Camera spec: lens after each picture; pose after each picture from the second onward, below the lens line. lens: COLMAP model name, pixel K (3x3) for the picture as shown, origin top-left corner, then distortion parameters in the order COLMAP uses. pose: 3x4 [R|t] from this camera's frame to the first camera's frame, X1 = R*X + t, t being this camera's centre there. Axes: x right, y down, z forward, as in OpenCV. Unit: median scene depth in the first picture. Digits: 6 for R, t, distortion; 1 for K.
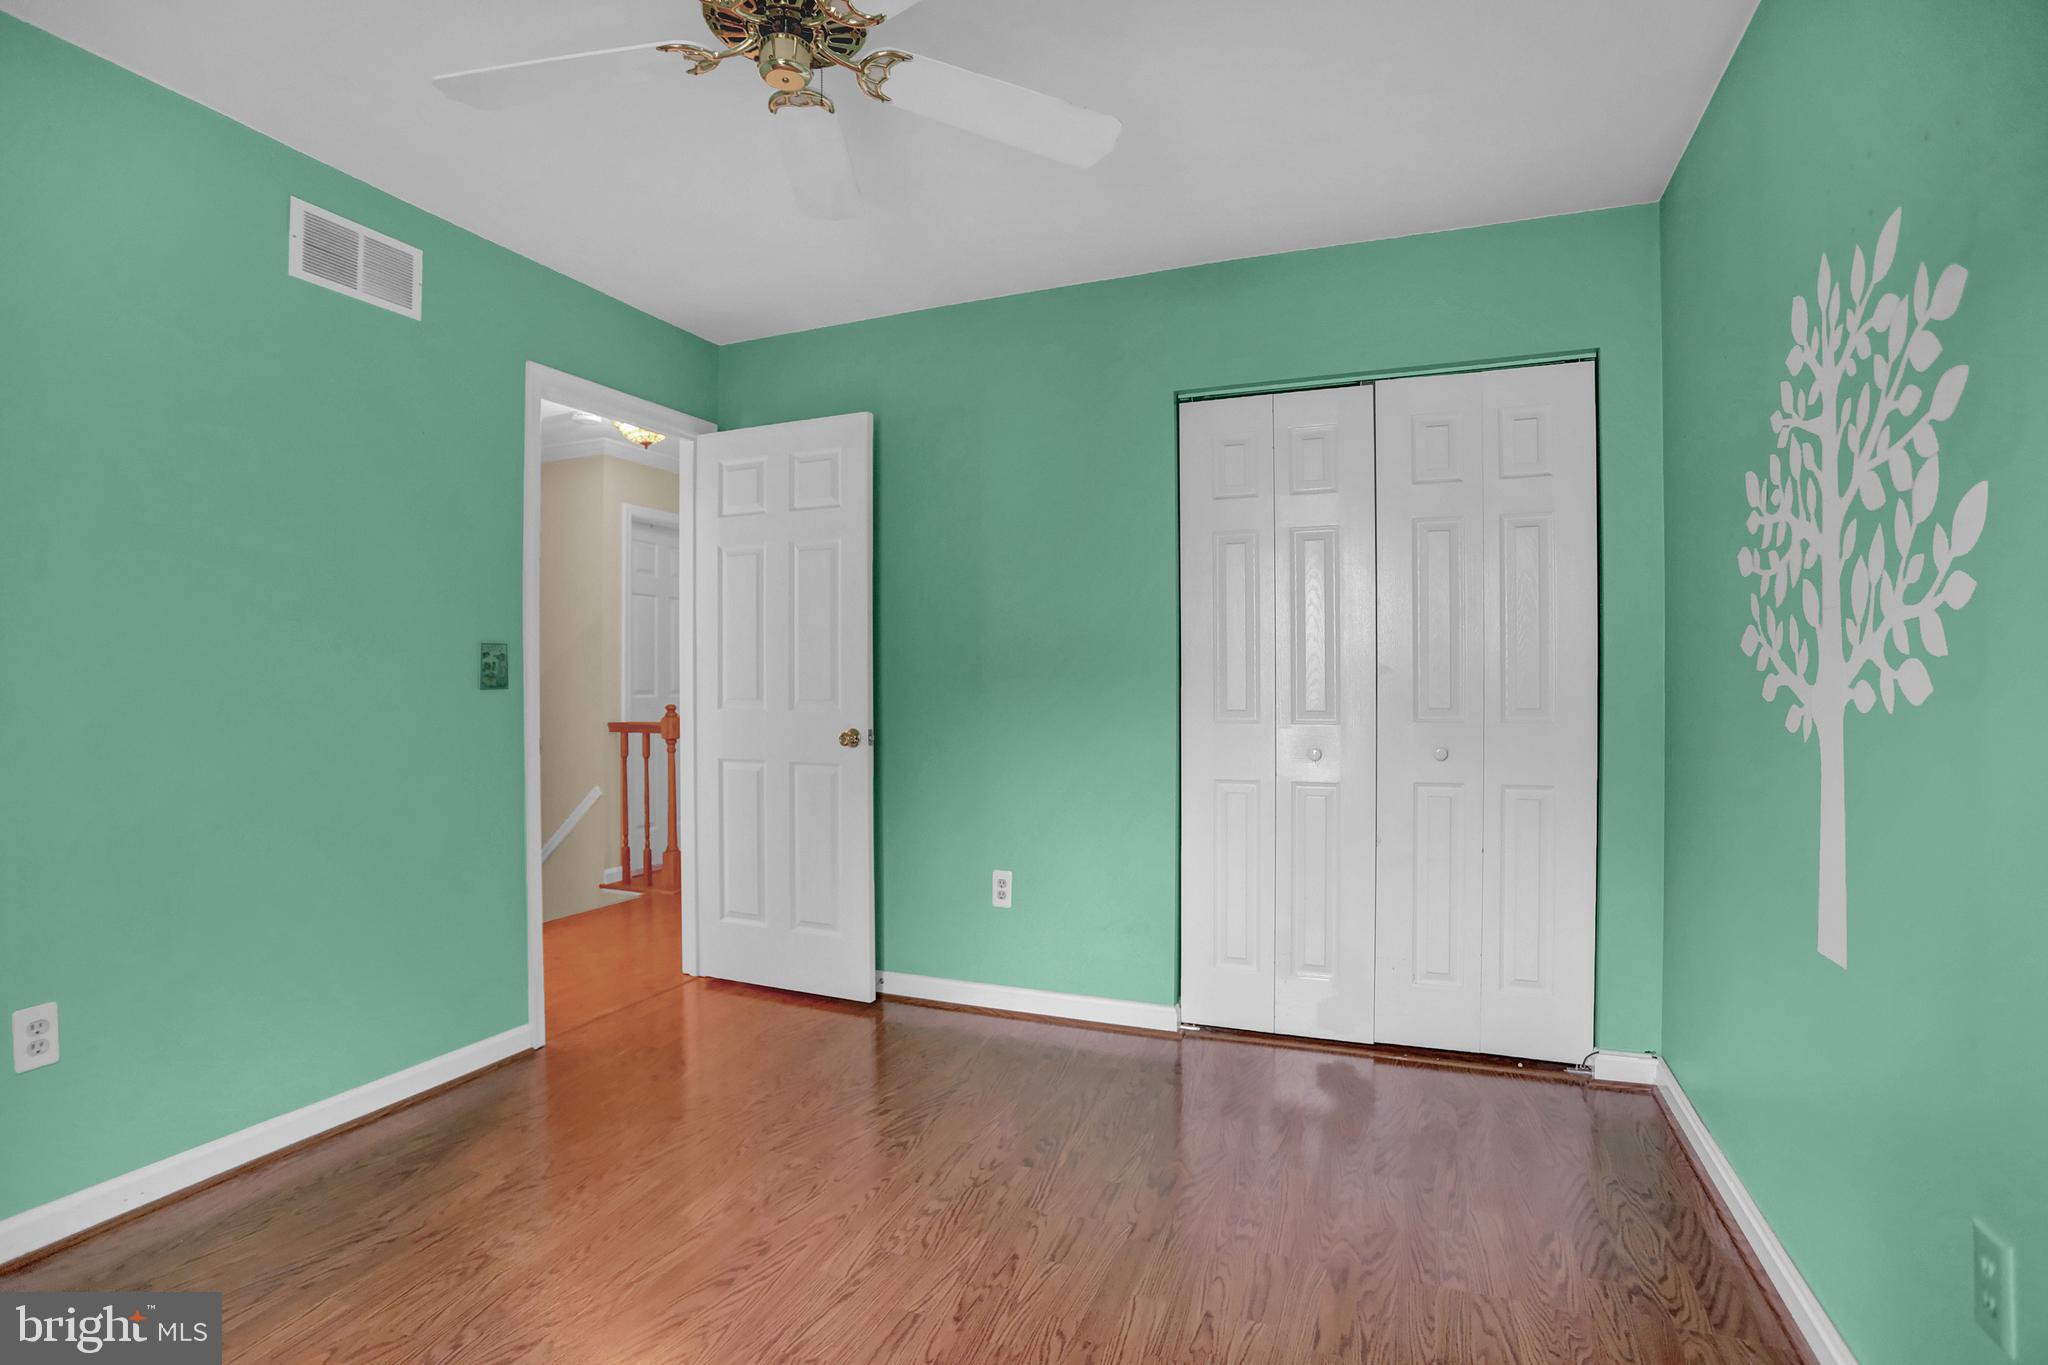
lens RADIAL K [[985.5, 0, 1024.0], [0, 985.5, 682.5], [0, 0, 1]] dist [-0.006689, -0.000355]
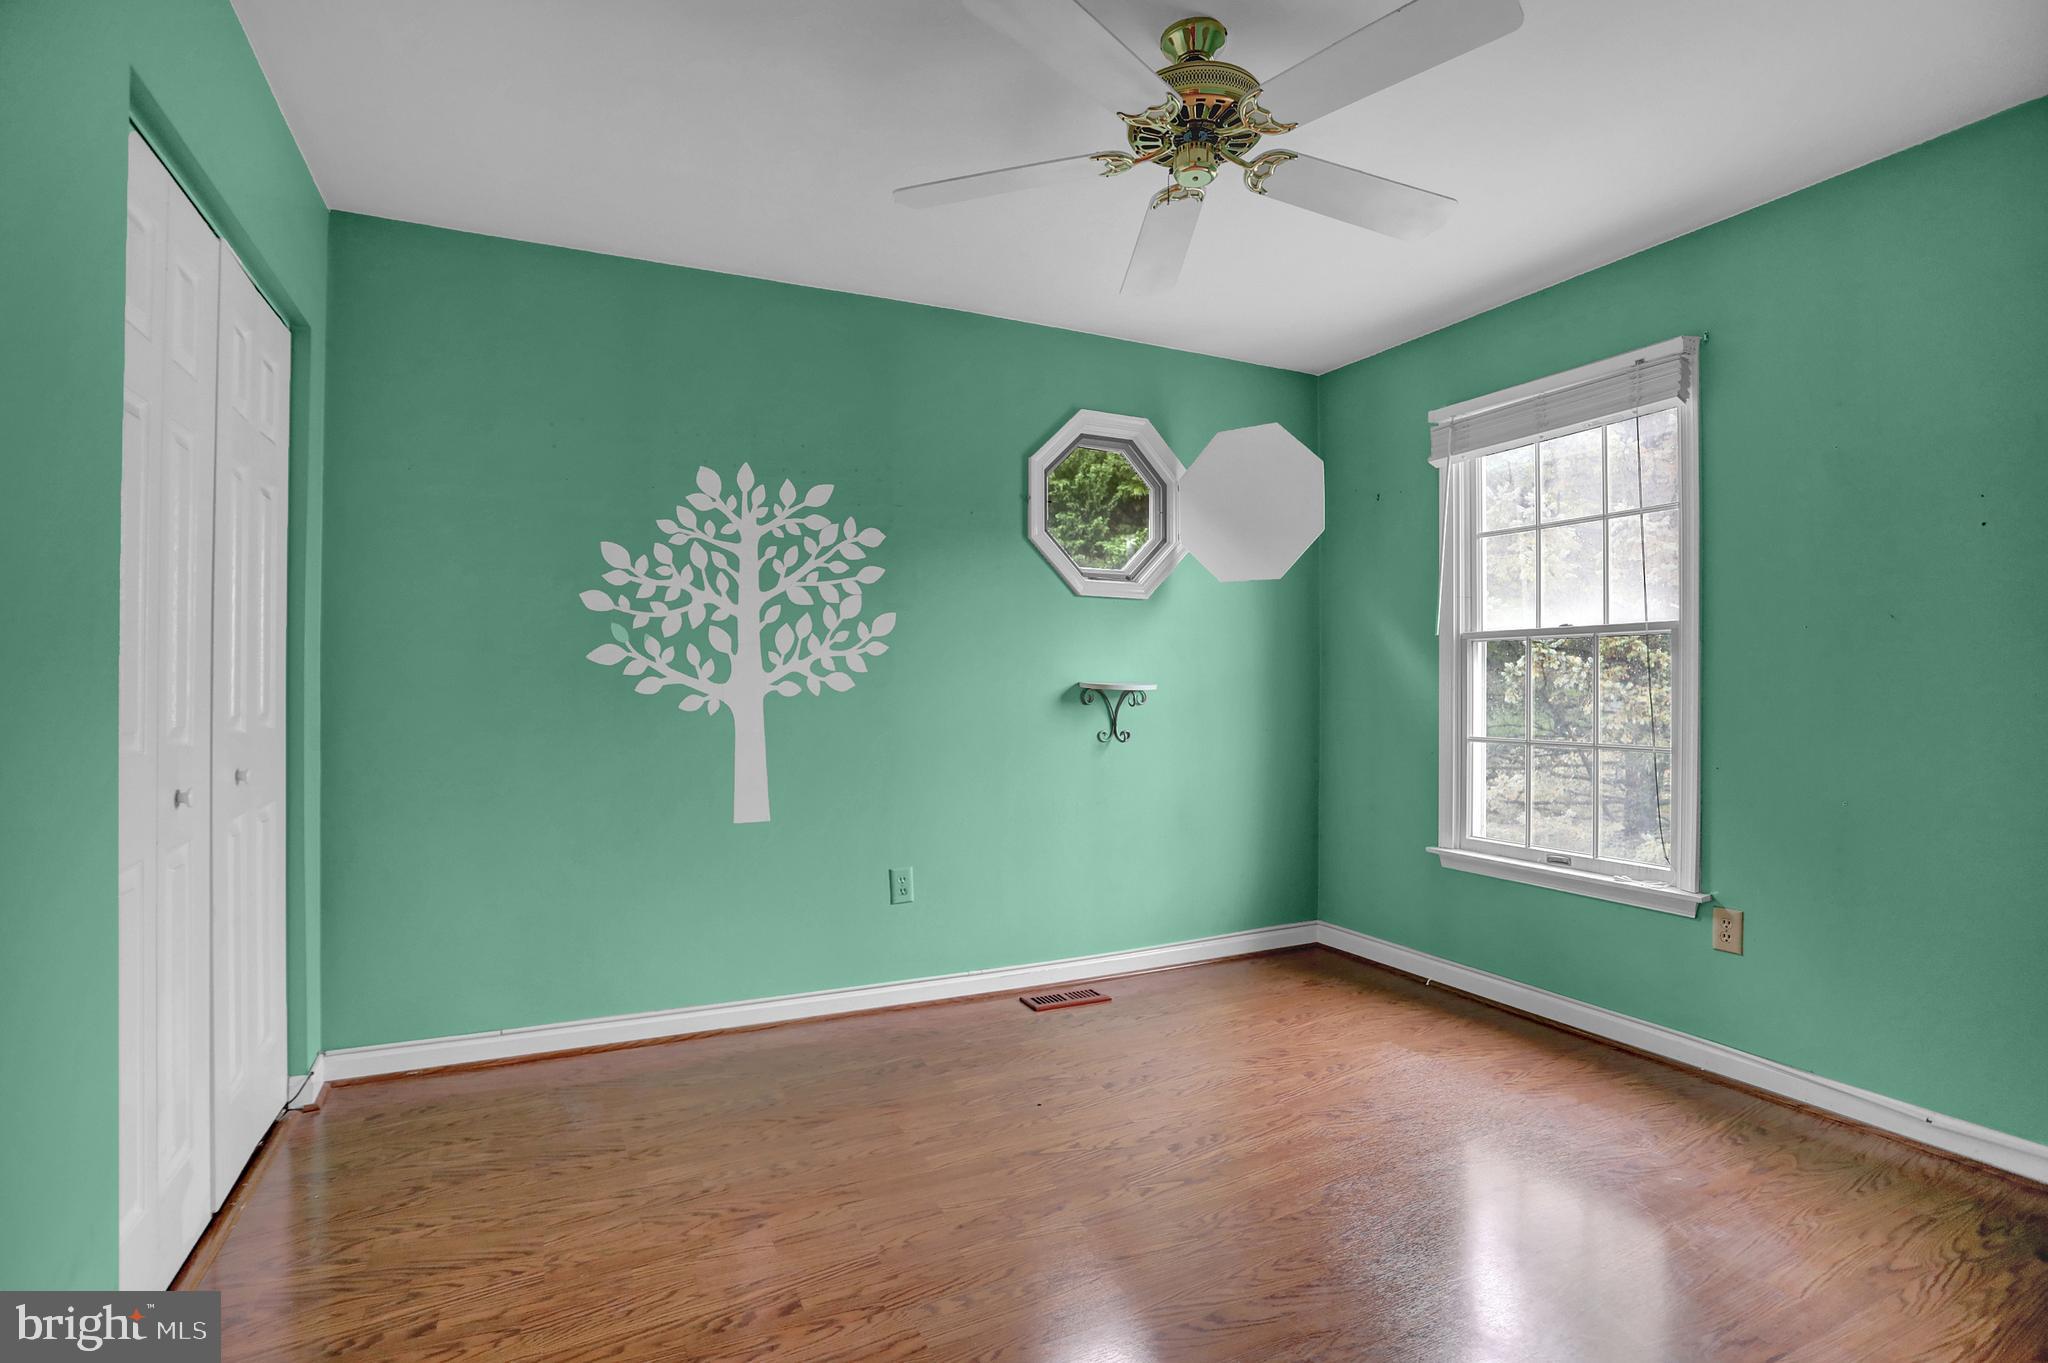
lens RADIAL K [[985.5, 0, 1024.0], [0, 985.5, 681.5], [0, 0, 1]] dist [-0.006689, -0.000355]
pose [[-0.733065, 0.016508, 0.679958, -0.861444], [0.008288, 0.999848, -0.015339, 0.030986], [-0.680108, -0.005609, -0.733091, 1.917793]]
